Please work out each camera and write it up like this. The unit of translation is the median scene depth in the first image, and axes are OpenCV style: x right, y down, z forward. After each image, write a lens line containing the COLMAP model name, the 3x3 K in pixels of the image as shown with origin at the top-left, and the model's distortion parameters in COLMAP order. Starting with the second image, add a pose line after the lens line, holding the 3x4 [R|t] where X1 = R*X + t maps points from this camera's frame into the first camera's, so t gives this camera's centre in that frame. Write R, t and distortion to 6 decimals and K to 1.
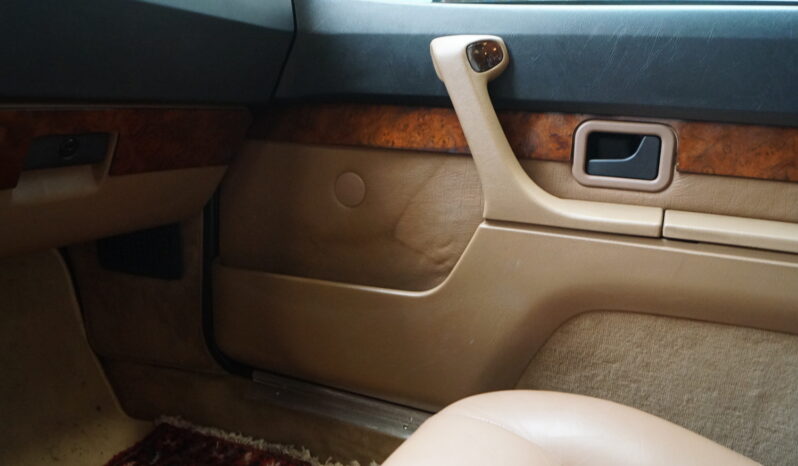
lens RADIAL K [[647.4, 0, 384.9], [0, 647.4, 244.0], [0, 0, 1]] dist [0.007503, -0.106256]
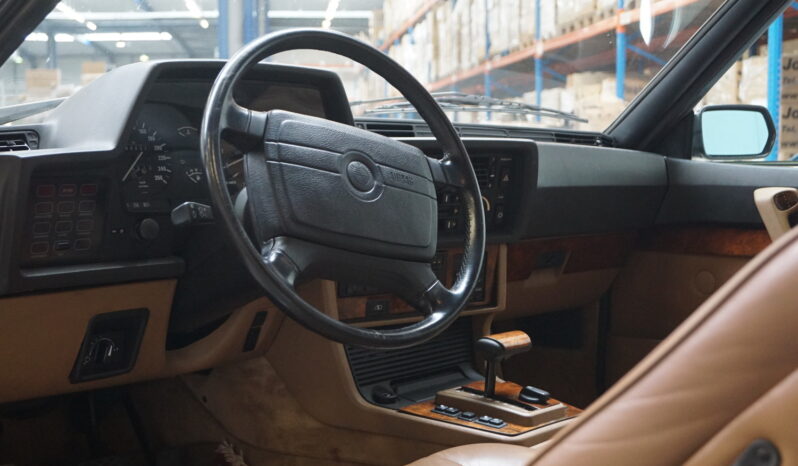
lens RADIAL K [[1161.9, 0, 399.0], [0, 1161.9, 233.0], [0, 0, 1]] dist [0.034072, 0.078813]
pose [[0.942632, -0.020827, -0.333182, 0.212445], [-0.032174, 0.987738, -0.152771, 0.281011], [0.332278, 0.154726, 0.930404, -2.094217]]
